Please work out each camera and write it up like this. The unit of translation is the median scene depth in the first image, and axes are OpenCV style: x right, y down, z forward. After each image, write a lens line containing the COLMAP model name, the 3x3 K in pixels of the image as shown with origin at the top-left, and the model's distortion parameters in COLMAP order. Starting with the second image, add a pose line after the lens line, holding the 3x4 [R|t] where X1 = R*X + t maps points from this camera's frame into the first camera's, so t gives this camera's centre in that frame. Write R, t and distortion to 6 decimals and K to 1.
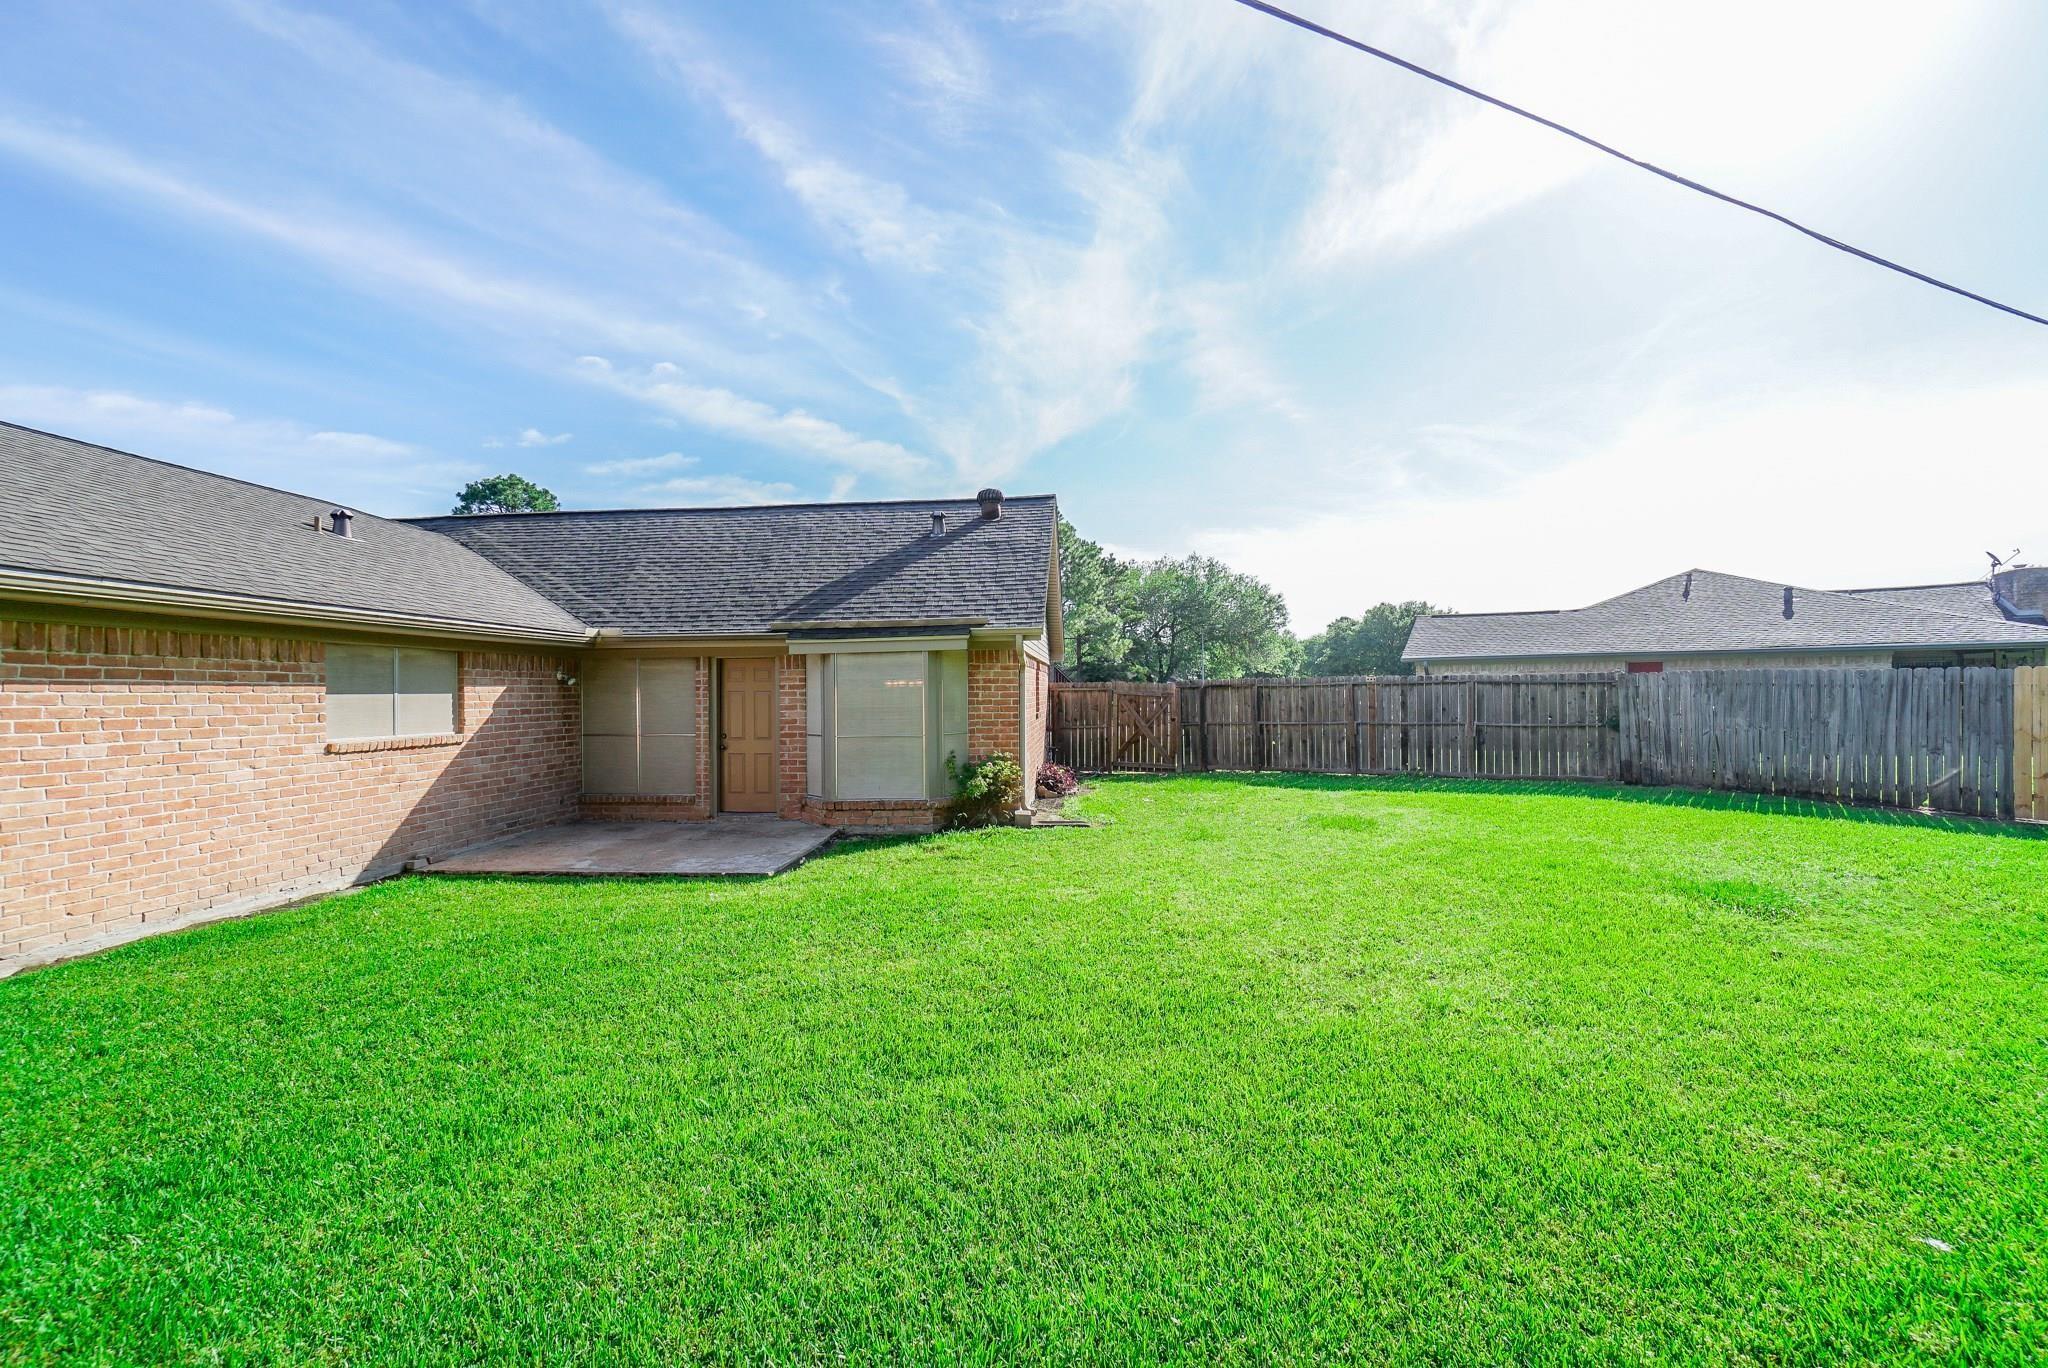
lens RADIAL K [[914.1, 0, 1038.3], [0, 914.1, 687.1], [0, 0, 1]] dist [-0.036778, 0.015514]
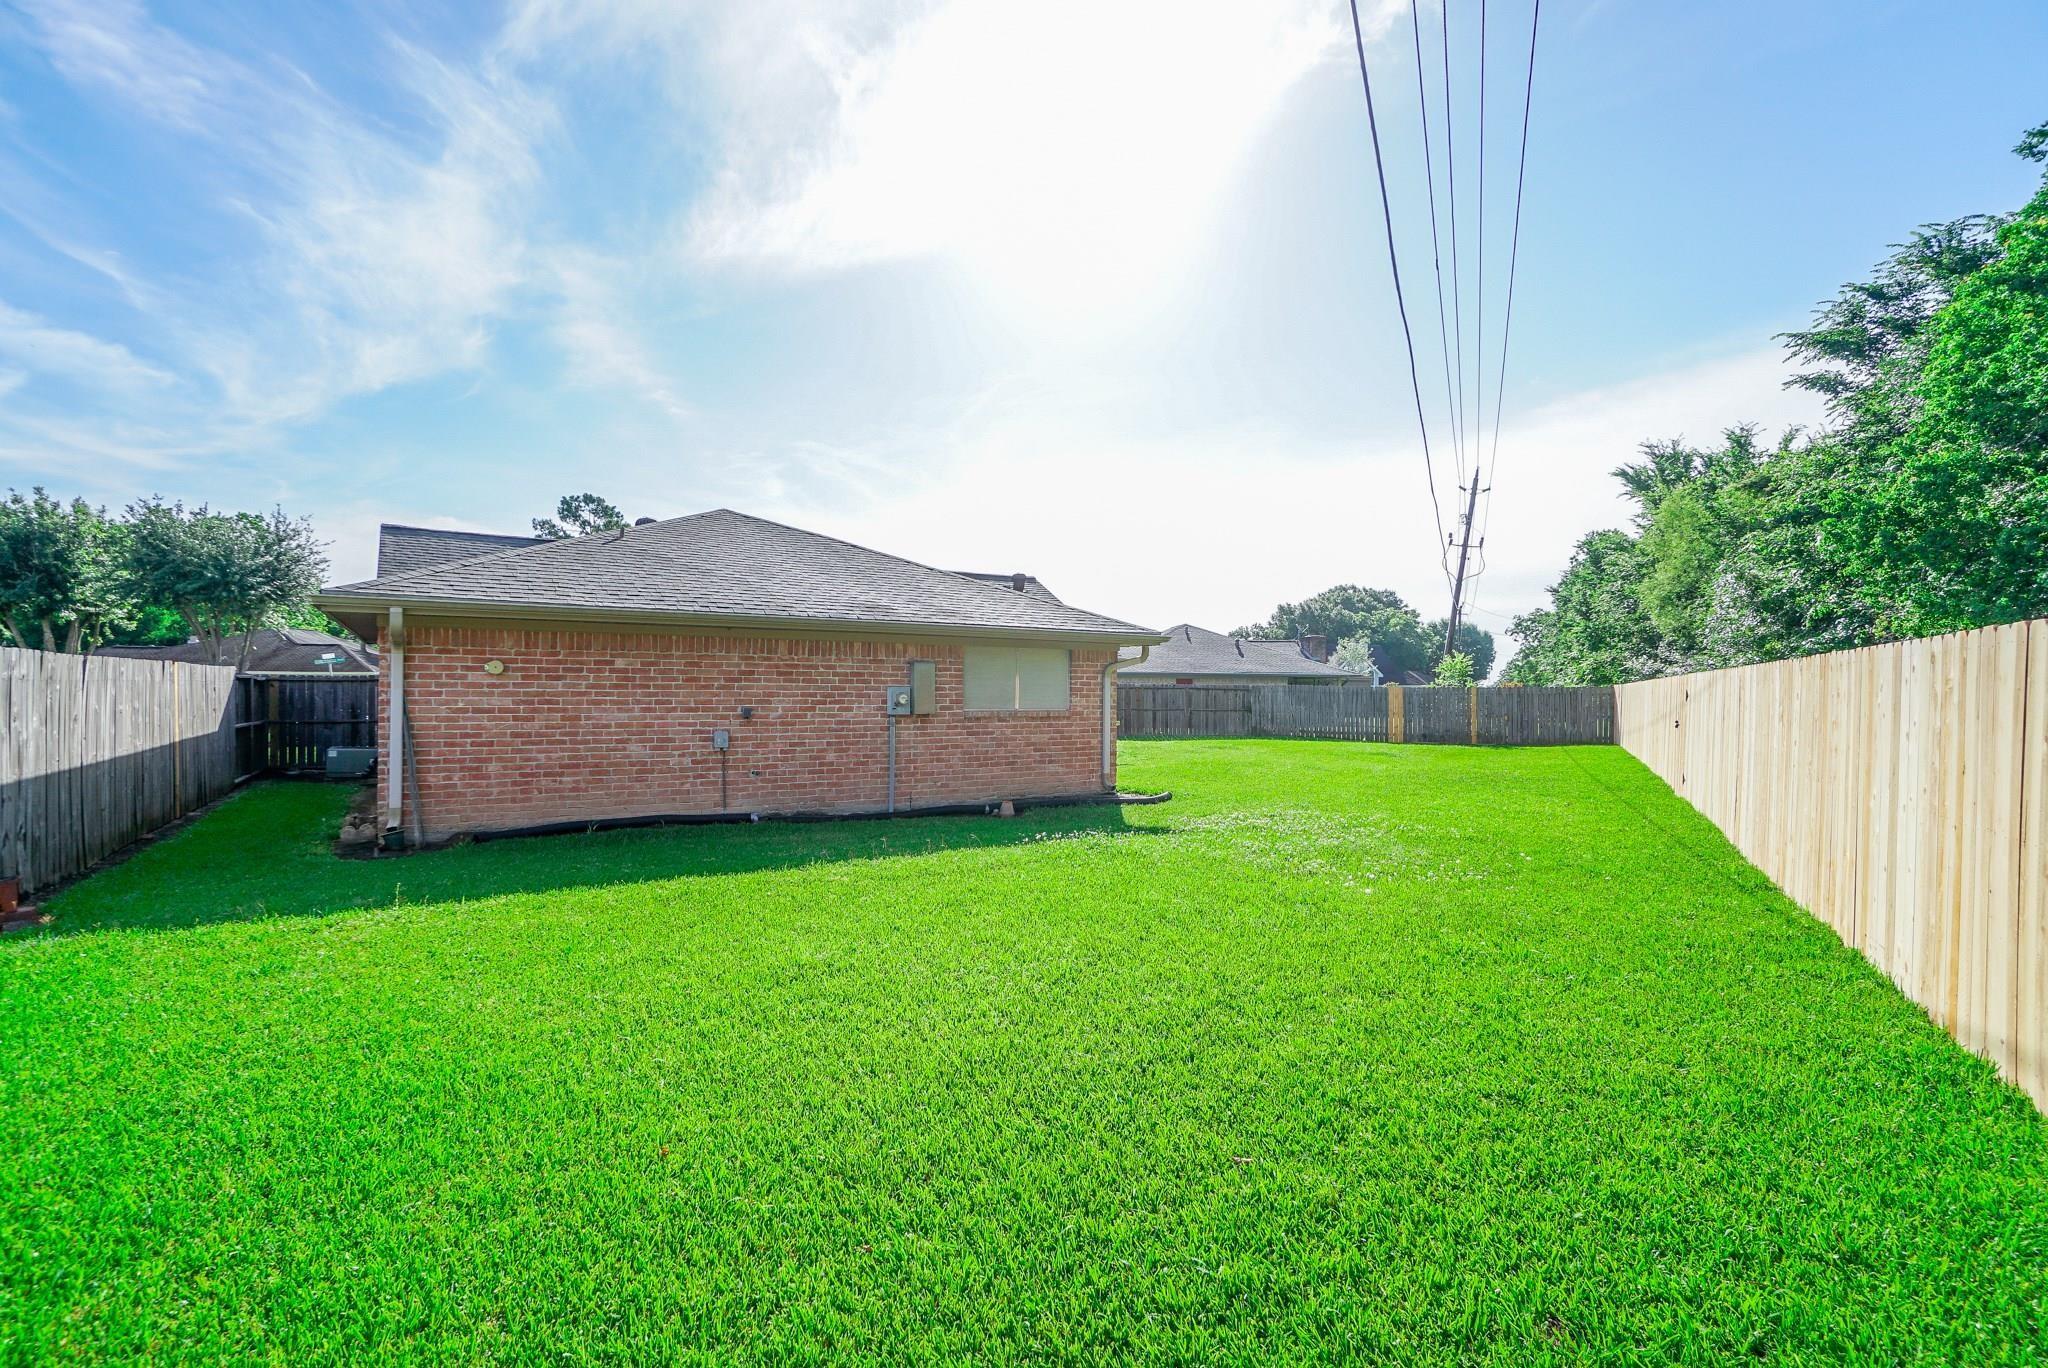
lens RADIAL K [[961.3, 0, 985.3], [0, 961.3, 661.2], [0, 0, 1]] dist [-0.028868, 0.017531]
pose [[0.812059, 0.036882, 0.582409, -1.195759], [-0.018276, 0.999119, -0.037787, 0.026770], [-0.583290, 0.020042, 0.812017, -0.473676]]
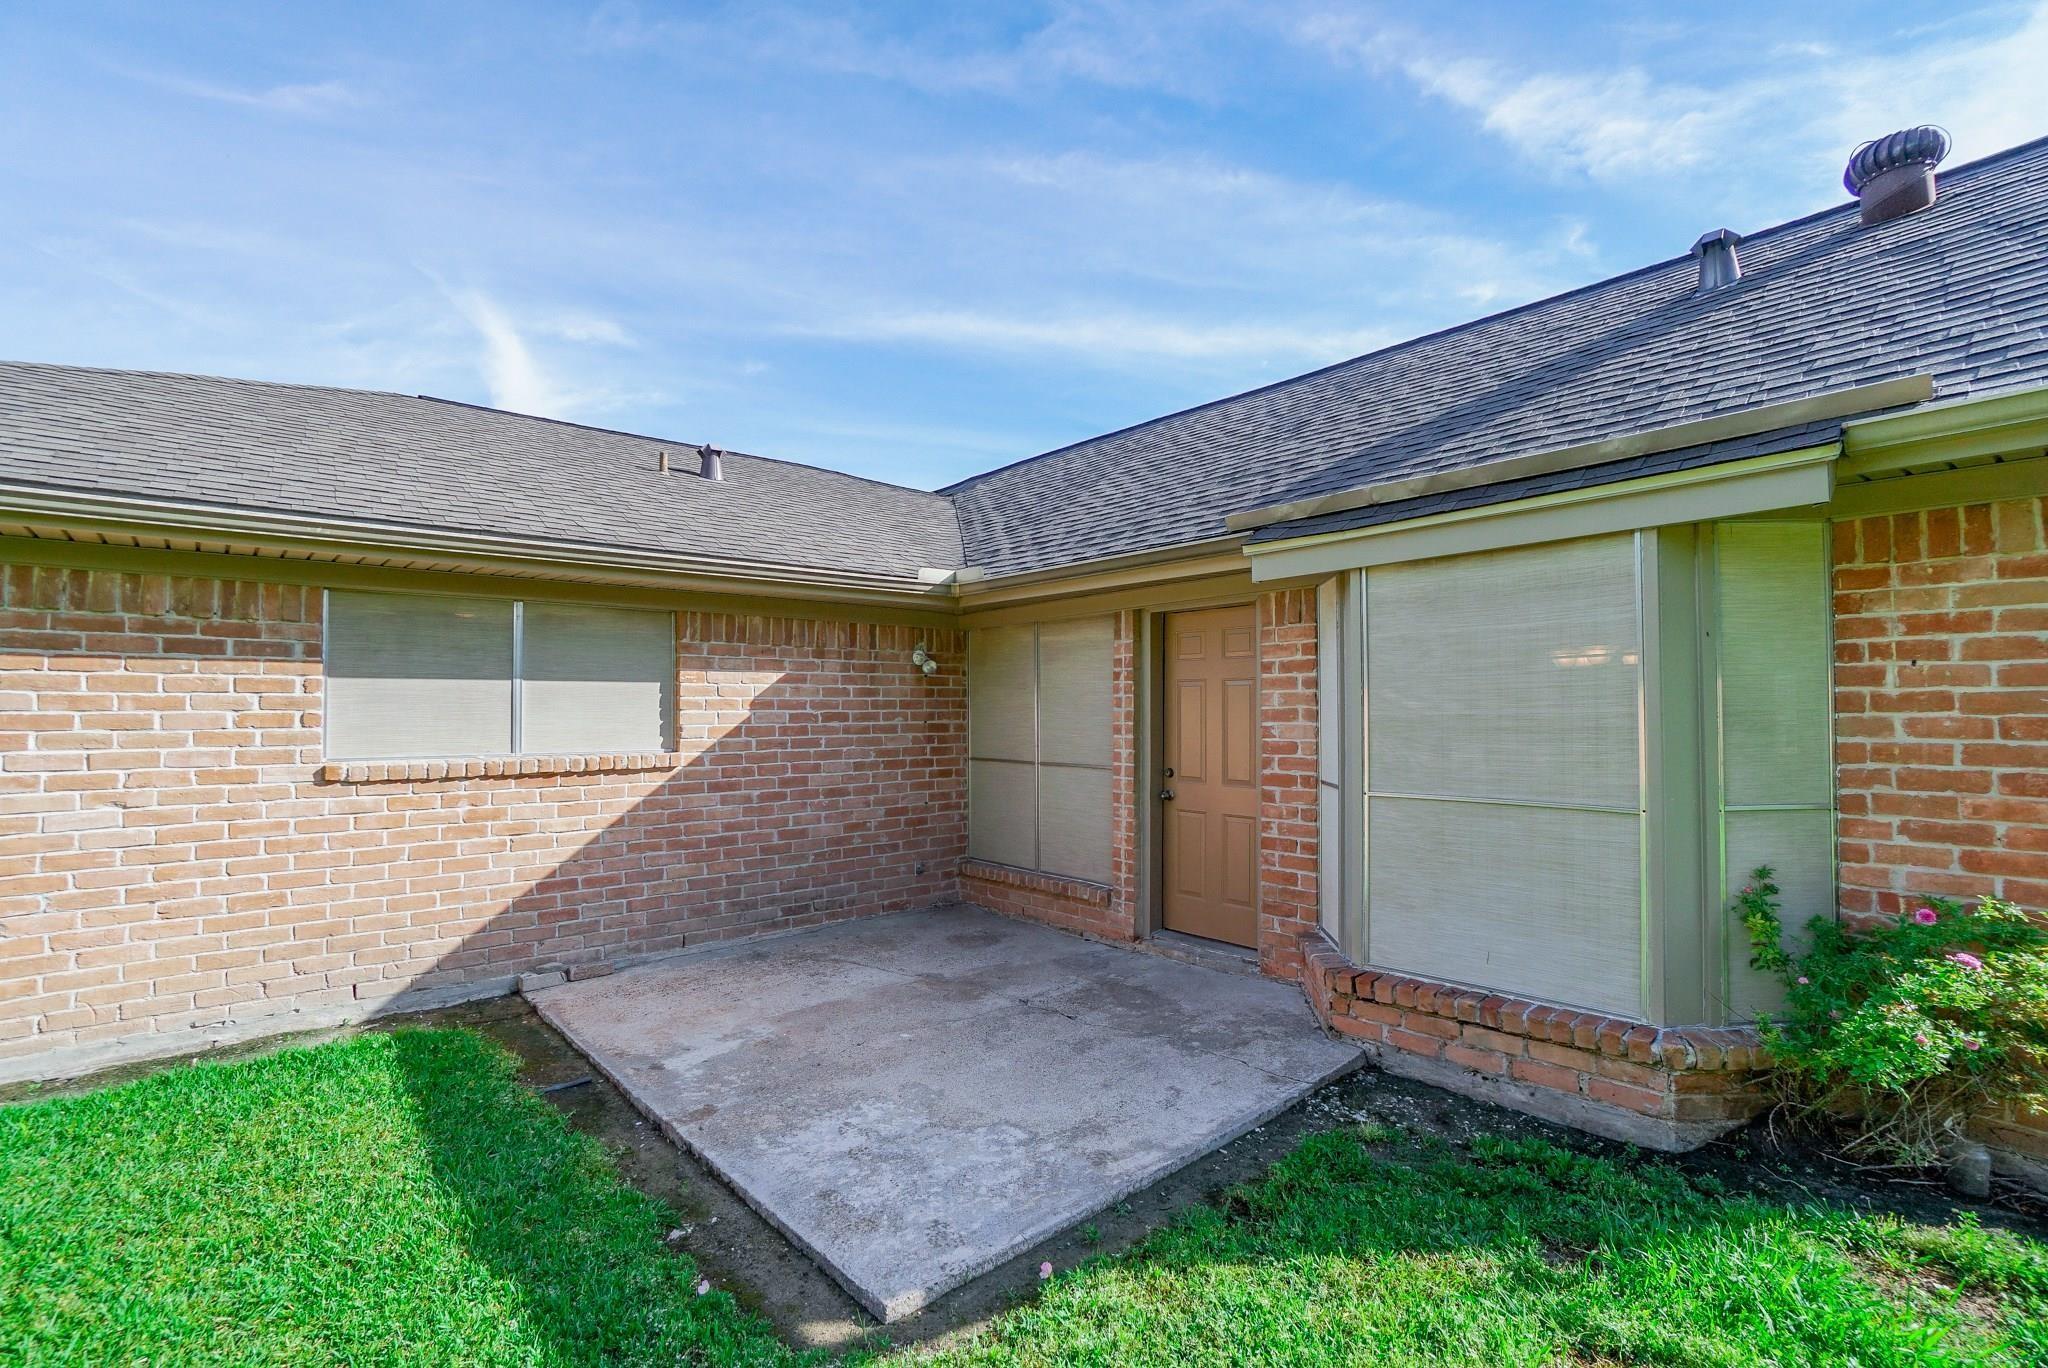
lens RADIAL K [[914.1, 0, 1021.4], [0, 914.1, 693.5], [0, 0, 1]] dist [-0.036778, 0.015514]
pose [[0.723382, -0.004985, -0.690430, -0.053533], [0.001600, 0.999983, -0.005544, 0.011881], [0.690446, 0.002906, 0.723378, 0.495782]]
